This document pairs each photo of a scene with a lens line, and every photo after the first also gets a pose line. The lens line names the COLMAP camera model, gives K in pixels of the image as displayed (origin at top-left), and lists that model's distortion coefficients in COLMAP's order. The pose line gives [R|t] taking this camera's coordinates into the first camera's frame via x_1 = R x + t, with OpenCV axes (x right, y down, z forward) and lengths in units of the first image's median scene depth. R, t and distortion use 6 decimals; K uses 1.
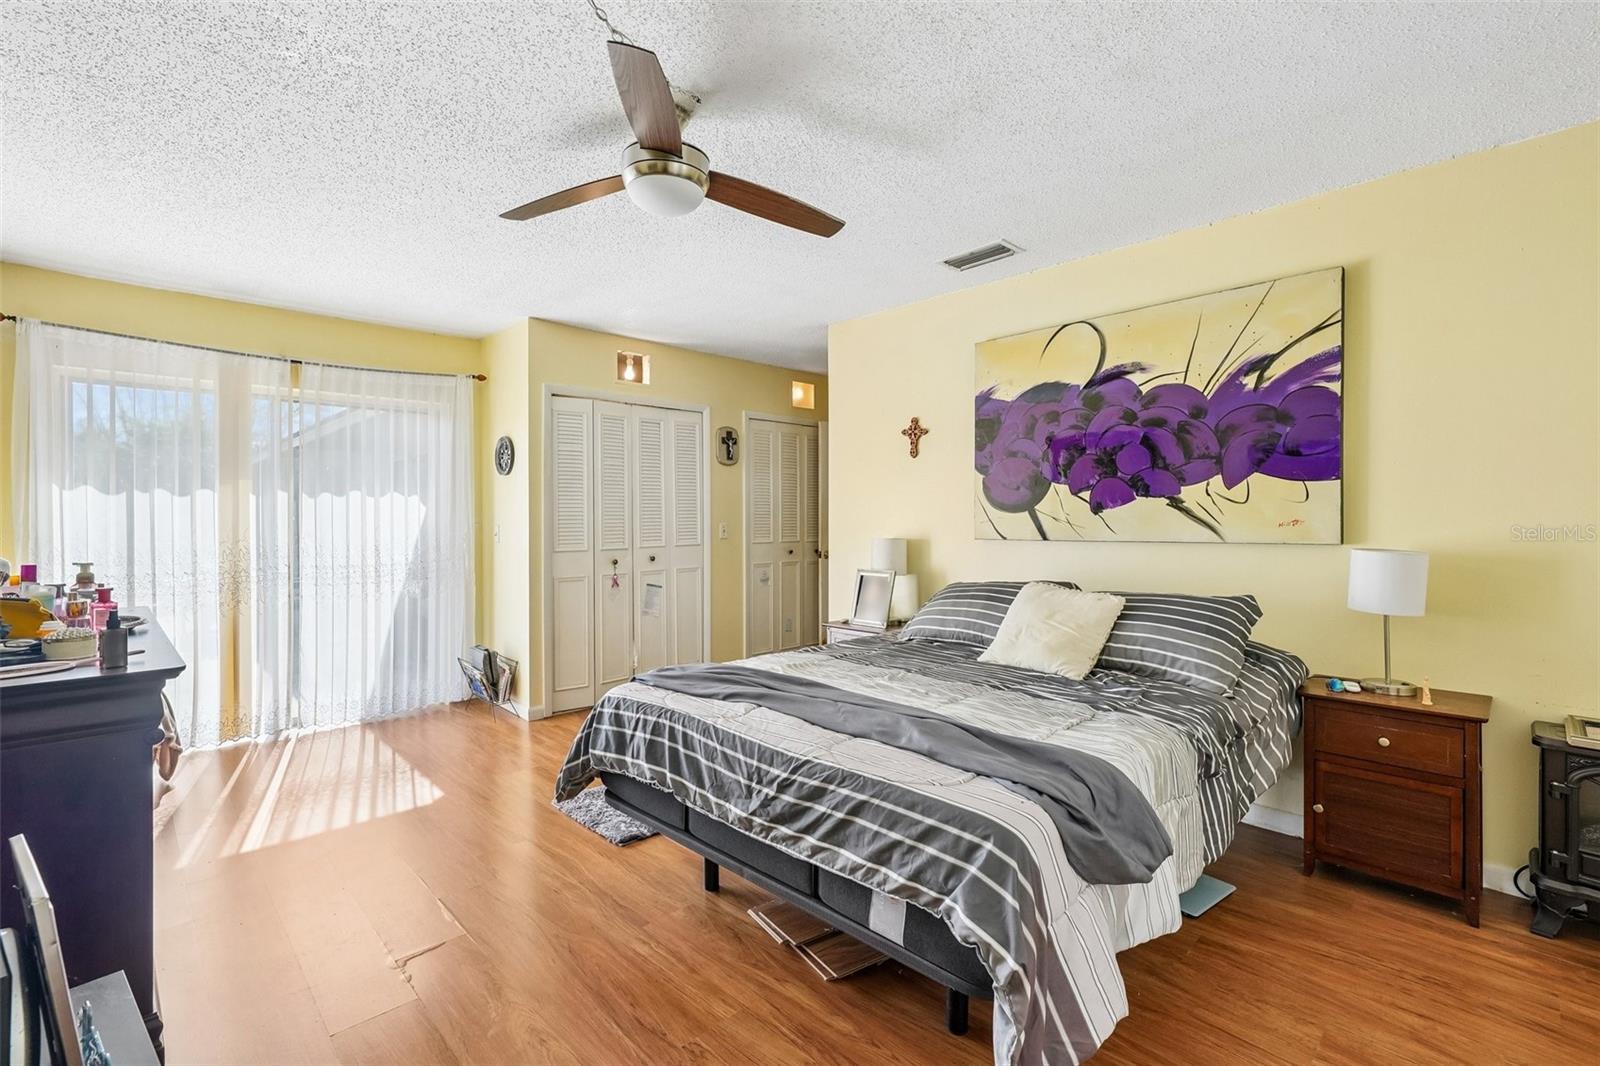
lens RADIAL K [[707.0, 0, 800.0], [0, 707.0, 533.0], [0, 0, 1]] dist [-0.001548, 0.000755]
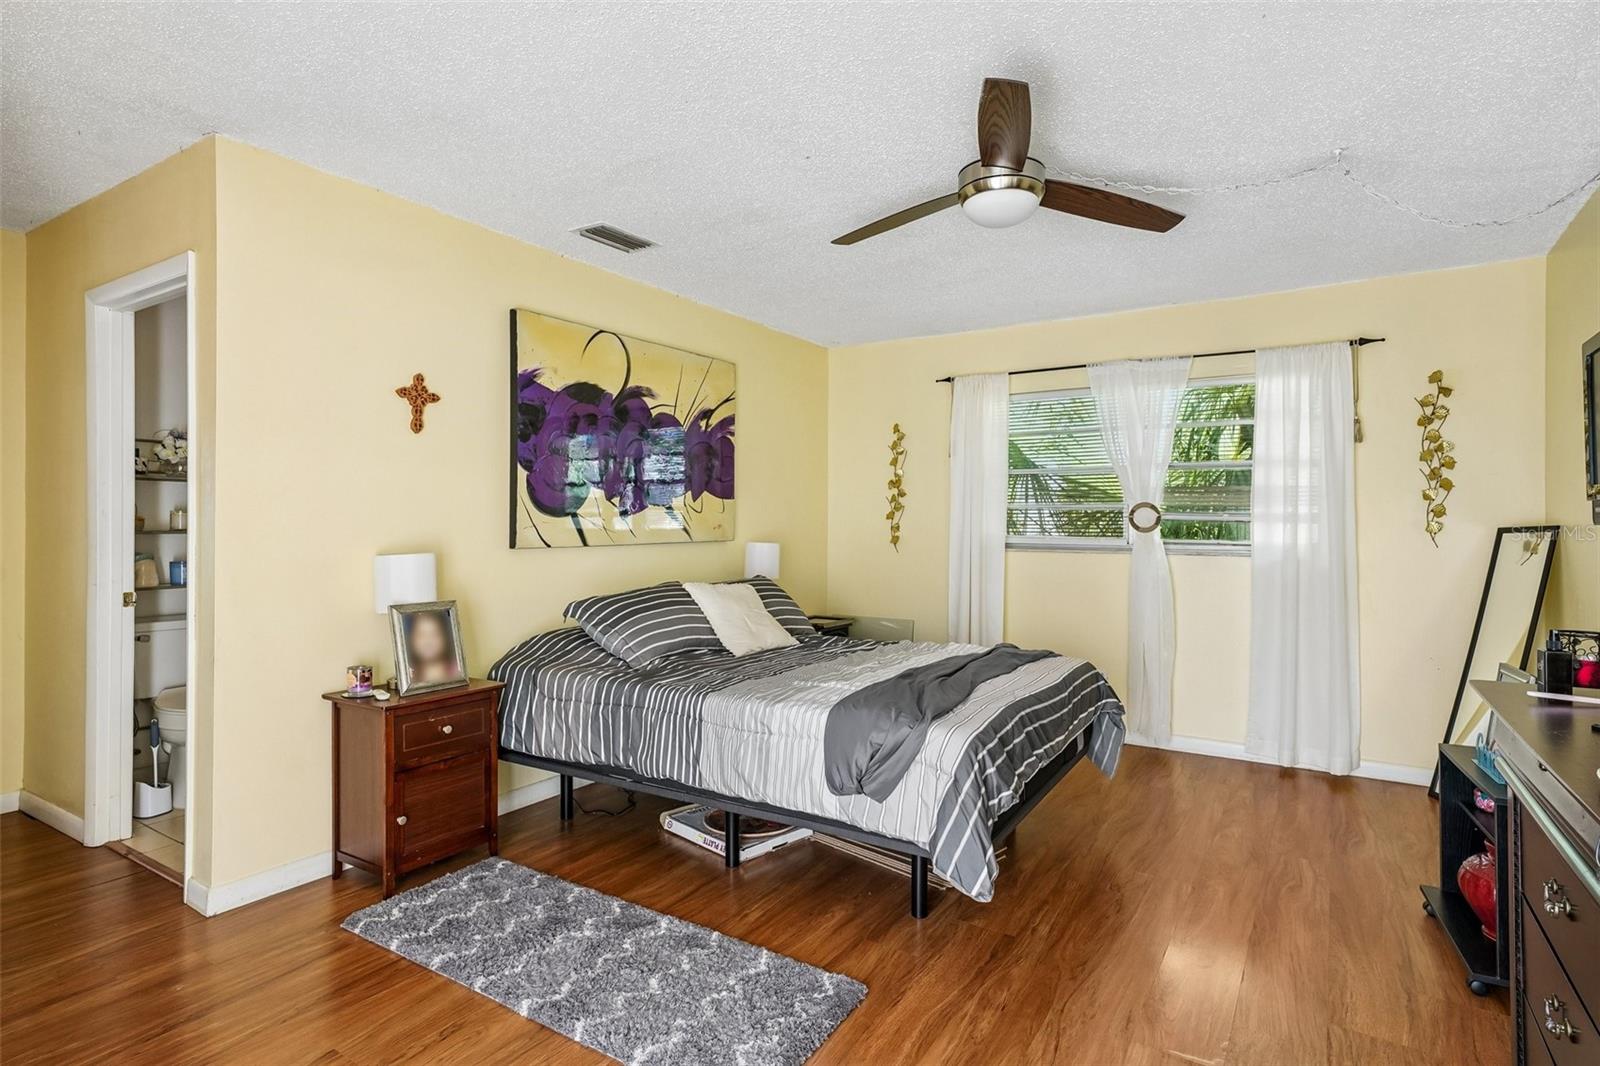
lens RADIAL K [[815.3, 0, 800.0], [0, 815.3, 533.0], [0, 0, 1]] dist [0.027581, 0.000013]
pose [[-0.212699, -0.012883, 0.977033, -0.817564], [0.017532, 0.999702, 0.016999, -0.021905], [-0.976960, 0.020745, -0.212410, 0.975007]]
